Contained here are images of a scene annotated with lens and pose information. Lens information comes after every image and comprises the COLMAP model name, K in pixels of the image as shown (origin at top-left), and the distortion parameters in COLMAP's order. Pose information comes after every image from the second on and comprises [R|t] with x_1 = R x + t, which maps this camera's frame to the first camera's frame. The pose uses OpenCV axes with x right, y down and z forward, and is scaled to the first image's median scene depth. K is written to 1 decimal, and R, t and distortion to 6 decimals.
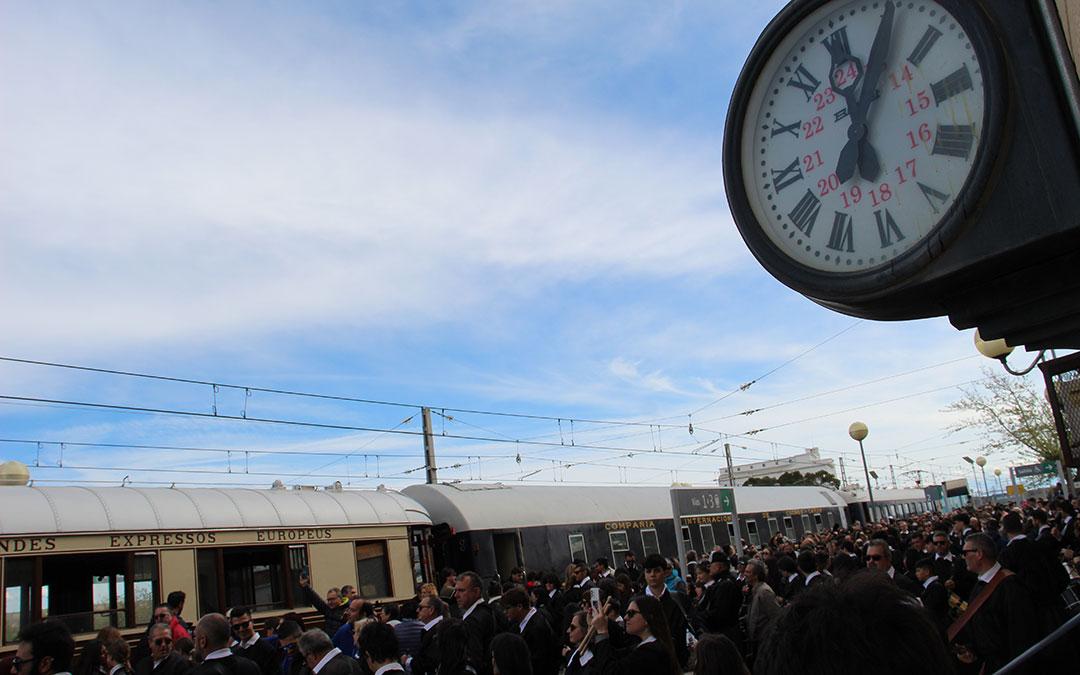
lens RADIAL K [[873.2, 0, 540.0], [0, 873.2, 337.5], [0, 0, 1]] dist [-0.168946, 0.144439]
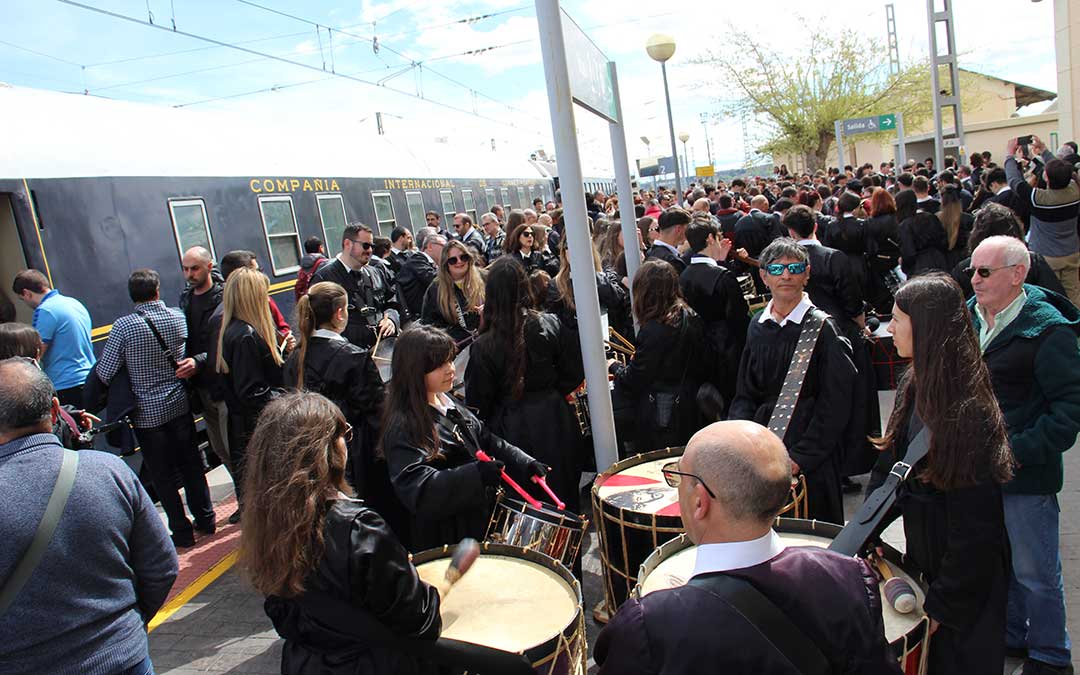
lens RADIAL K [[873.2, 0, 540.0], [0, 873.2, 337.5], [0, 0, 1]] dist [-0.168946, 0.144439]
pose [[0.910976, -0.071286, 0.406253, 0.030255], [-0.074118, 0.940626, 0.331255, 0.167683], [-0.405746, -0.331876, 0.851604, 0.656354]]
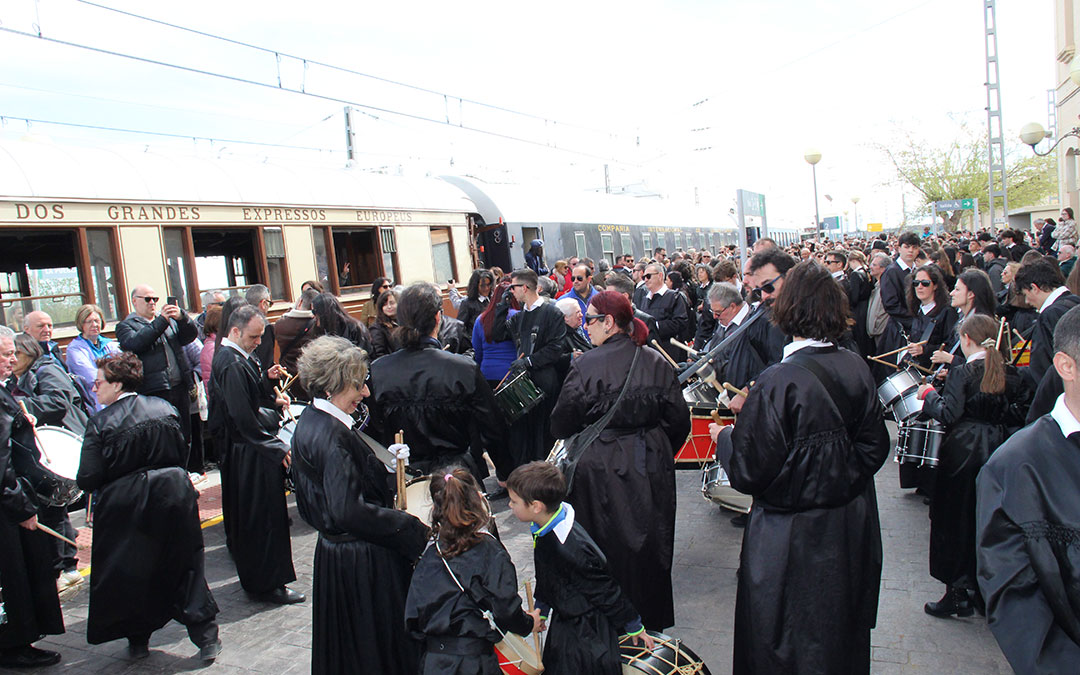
lens RADIAL K [[873.2, 0, 540.0], [0, 873.2, 337.5], [0, 0, 1]] dist [-0.168946, 0.144439]
pose [[0.978430, 0.015275, 0.206014, -0.264660], [-0.079442, 0.948395, 0.306977, 0.039764], [-0.190693, -0.316722, 0.929152, 0.015408]]
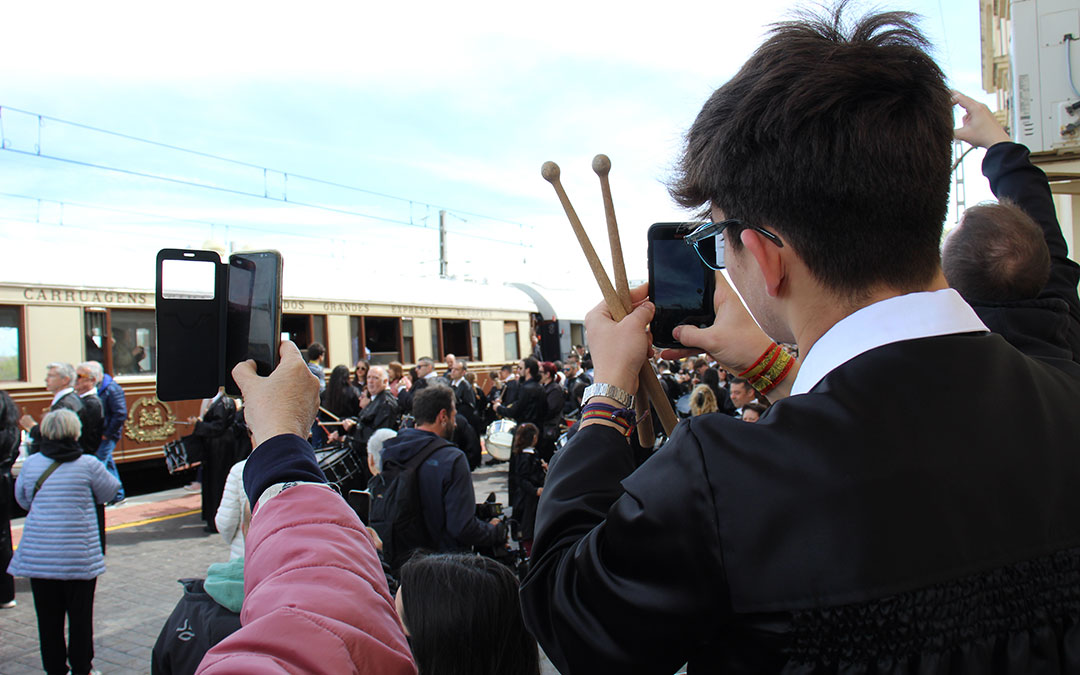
lens RADIAL K [[873.2, 0, 540.0], [0, 873.2, 337.5], [0, 0, 1]] dist [-0.168946, 0.144439]
pose [[0.988038, 0.091552, 0.124093, -0.301025], [-0.117793, 0.967410, 0.224147, -0.064044], [-0.099528, -0.236083, 0.966622, -0.387950]]
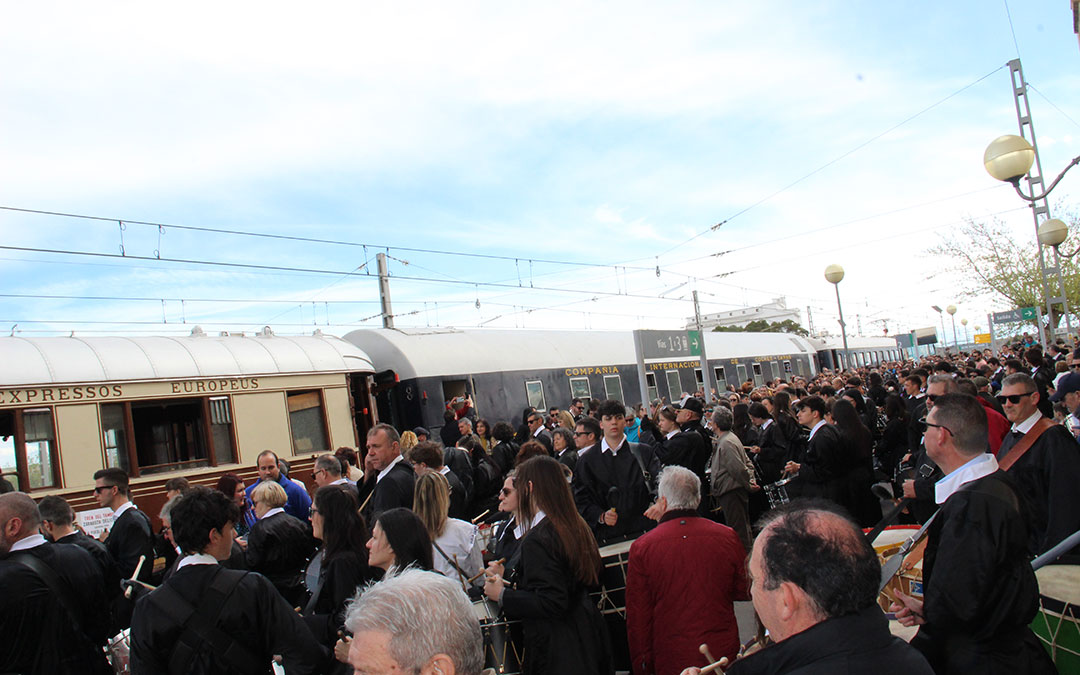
lens RADIAL K [[875.7, 0, 537.7], [0, 875.7, 344.9], [0, 0, 1]] dist [-0.172237, 0.147657]
pose [[0.999410, -0.009280, 0.033068, 0.018263], [0.003205, 0.983803, 0.179225, 0.024178], [-0.034196, -0.179013, 0.983252, 0.094104]]
